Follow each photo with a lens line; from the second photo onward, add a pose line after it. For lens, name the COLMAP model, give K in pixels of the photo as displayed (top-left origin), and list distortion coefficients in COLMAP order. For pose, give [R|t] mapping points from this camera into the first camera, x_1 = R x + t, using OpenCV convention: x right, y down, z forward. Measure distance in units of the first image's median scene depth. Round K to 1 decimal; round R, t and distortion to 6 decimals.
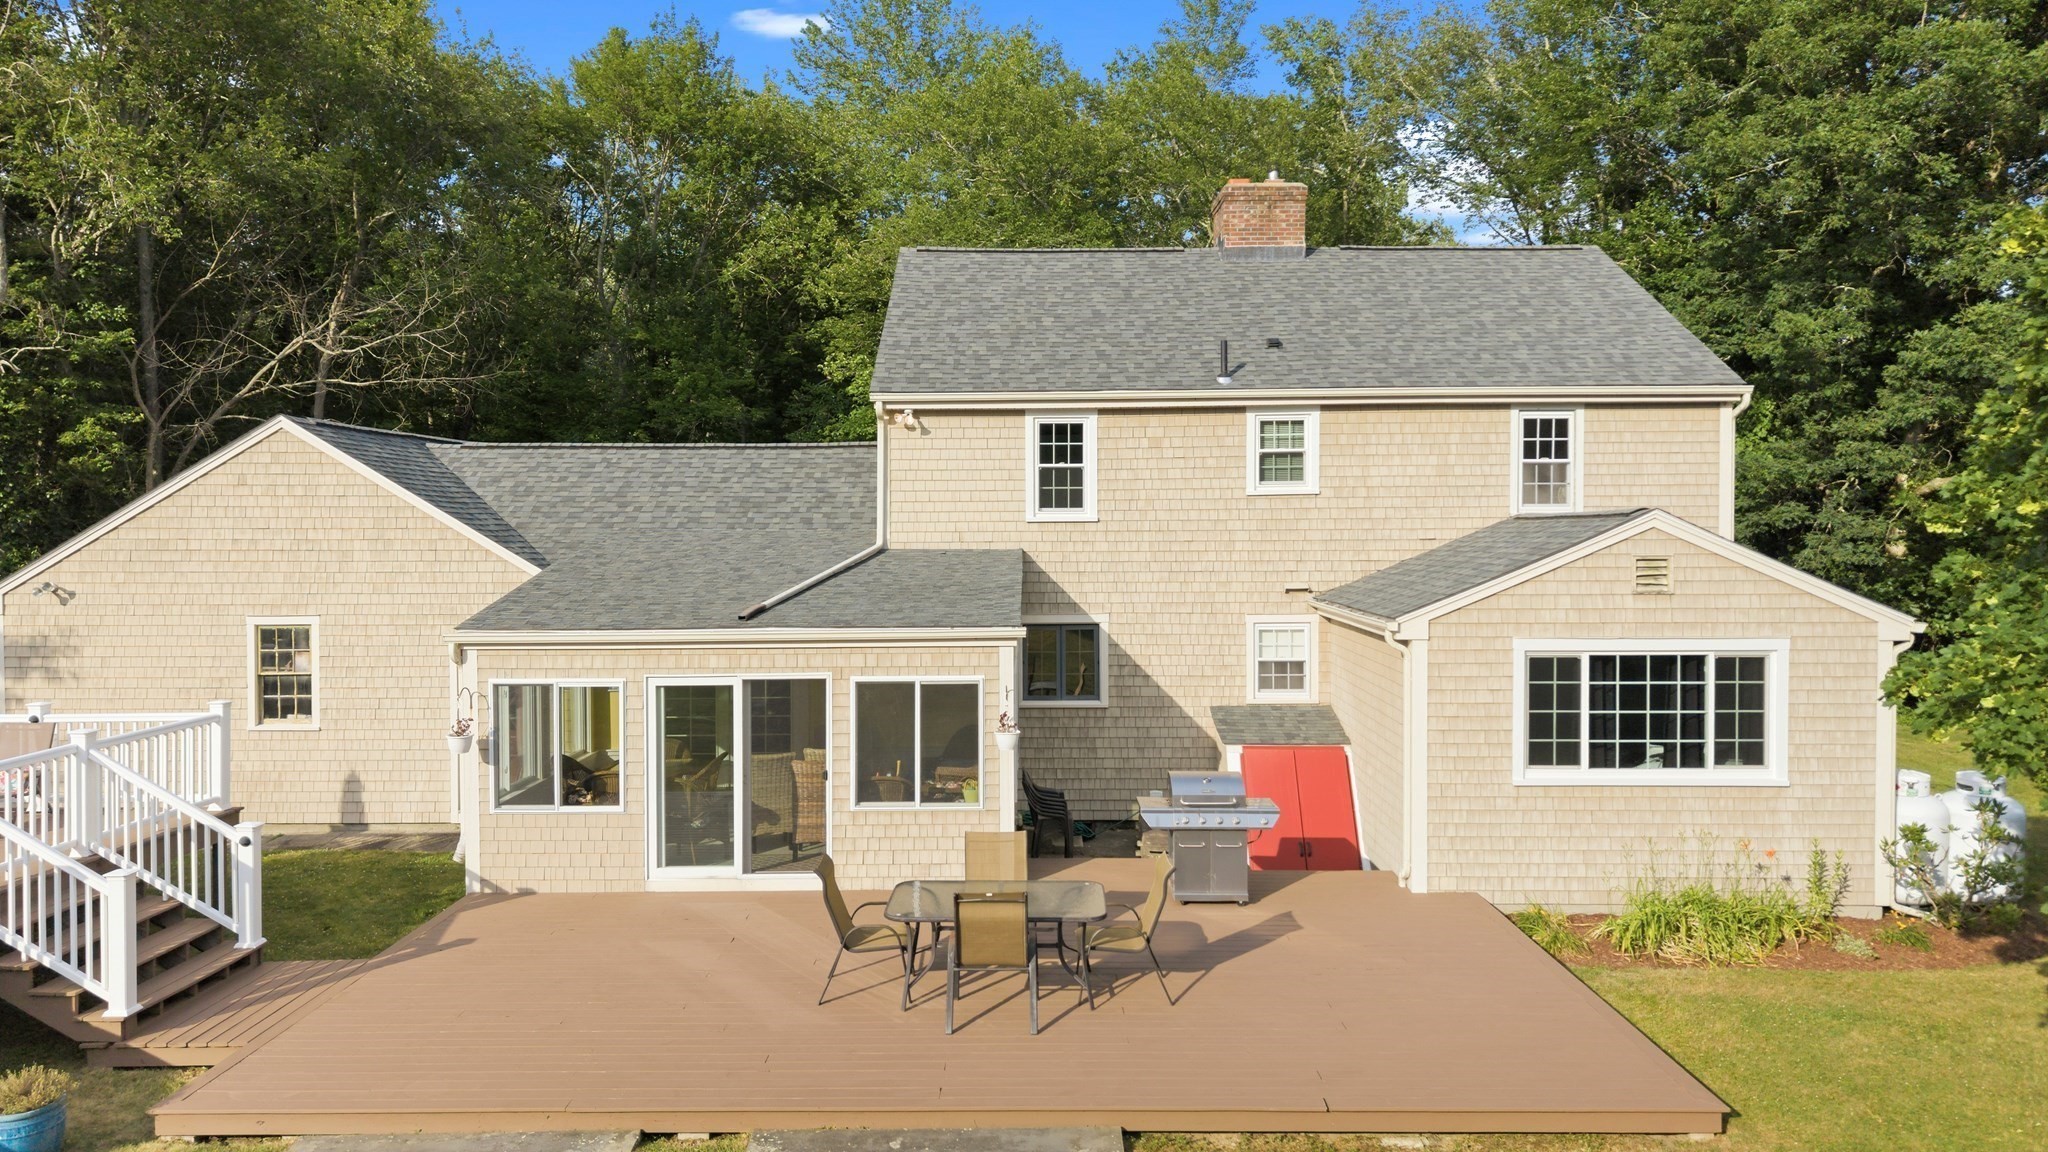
lens RADIAL K [[1377.4, 0, 1024.9], [0, 1377.4, 548.3], [0, 0, 1]] dist [0.029185, -0.030199]
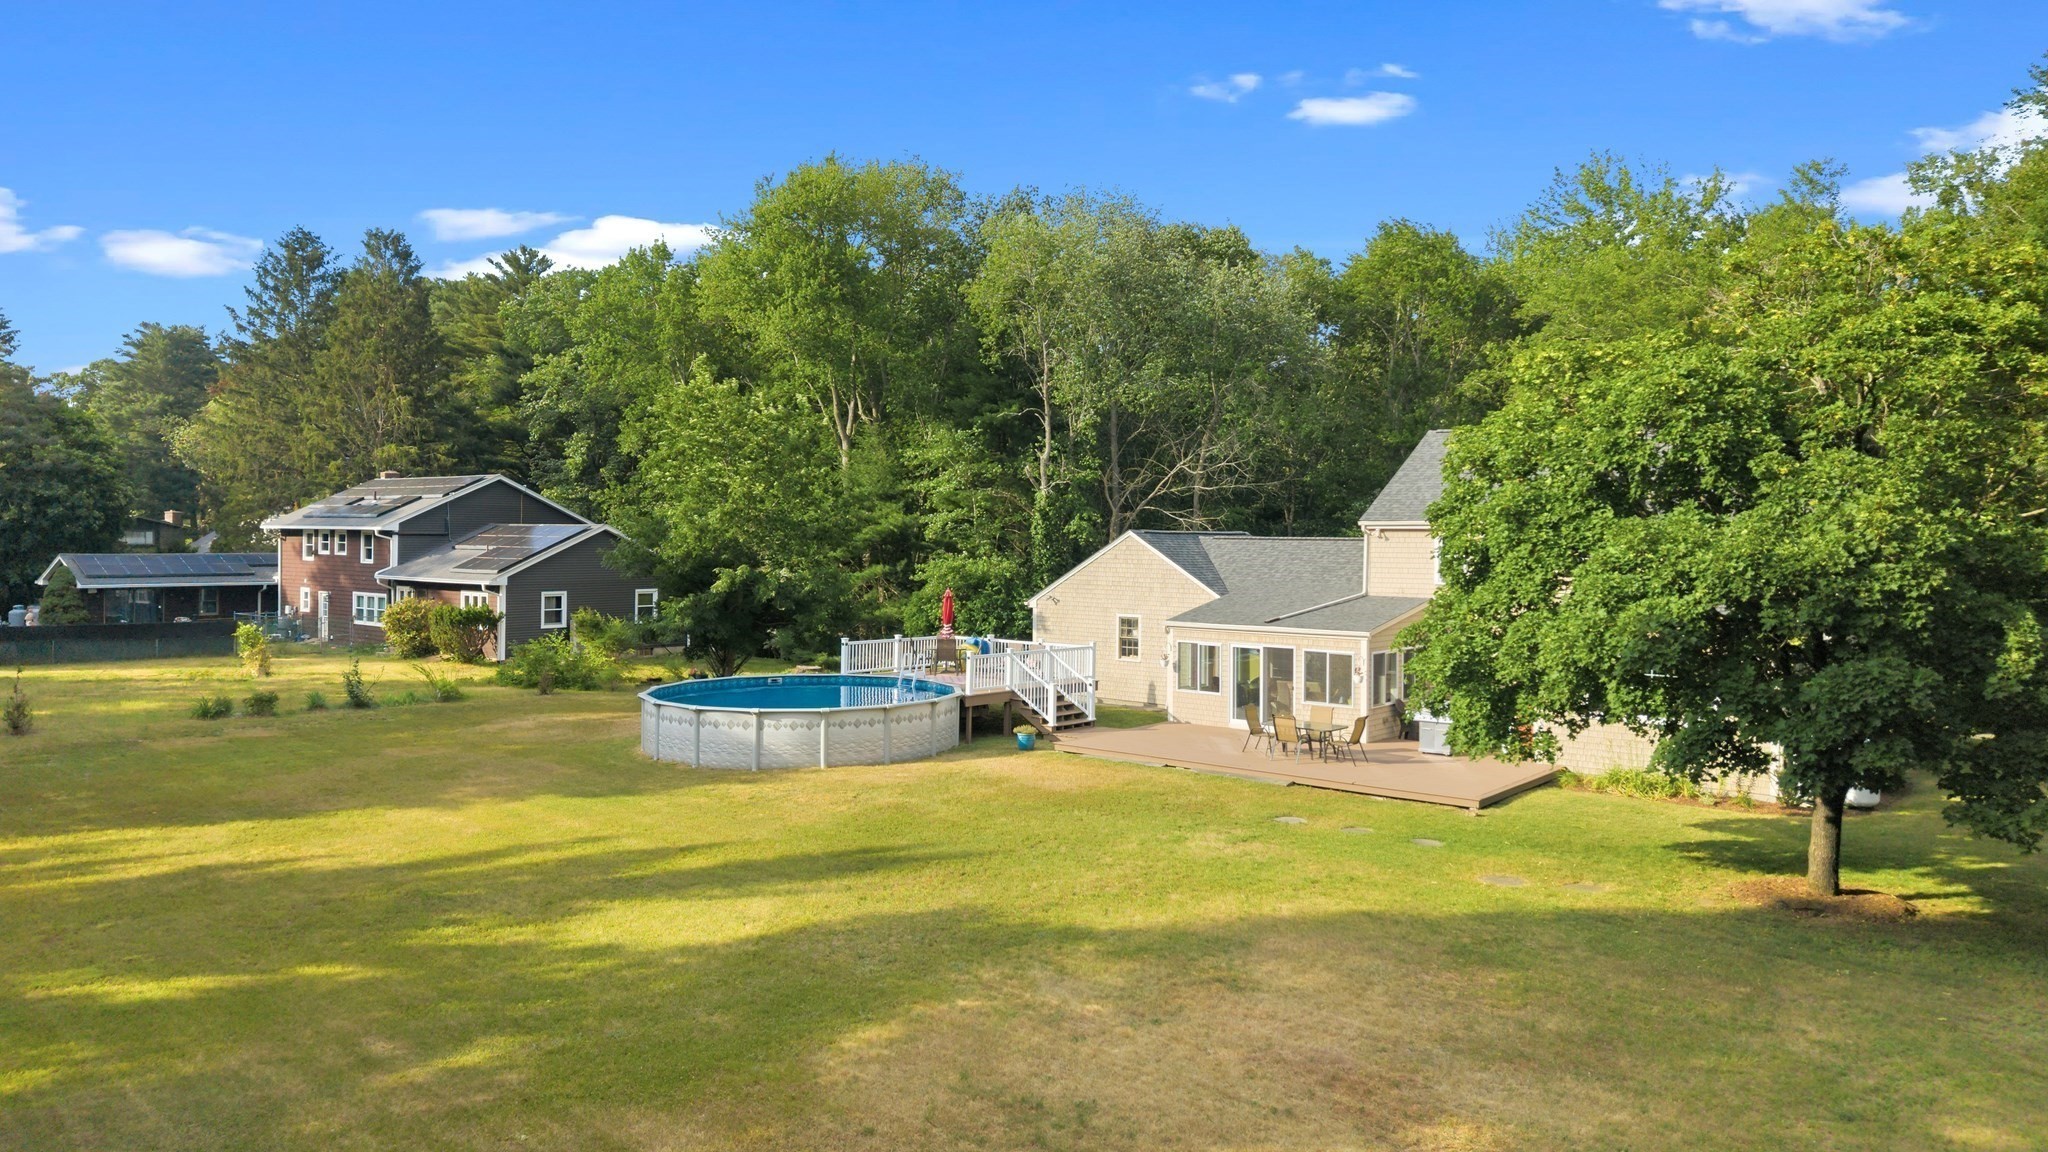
lens RADIAL K [[1365.5, 0, 1016.5], [0, 1365.5, 564.3], [0, 0, 1]] dist [0.036482, -0.038615]
pose [[0.780193, 0.024257, -0.625068, 0.798170], [-0.026375, 0.999635, 0.005873, -0.045665], [0.624982, 0.011904, 0.780548, -0.979363]]
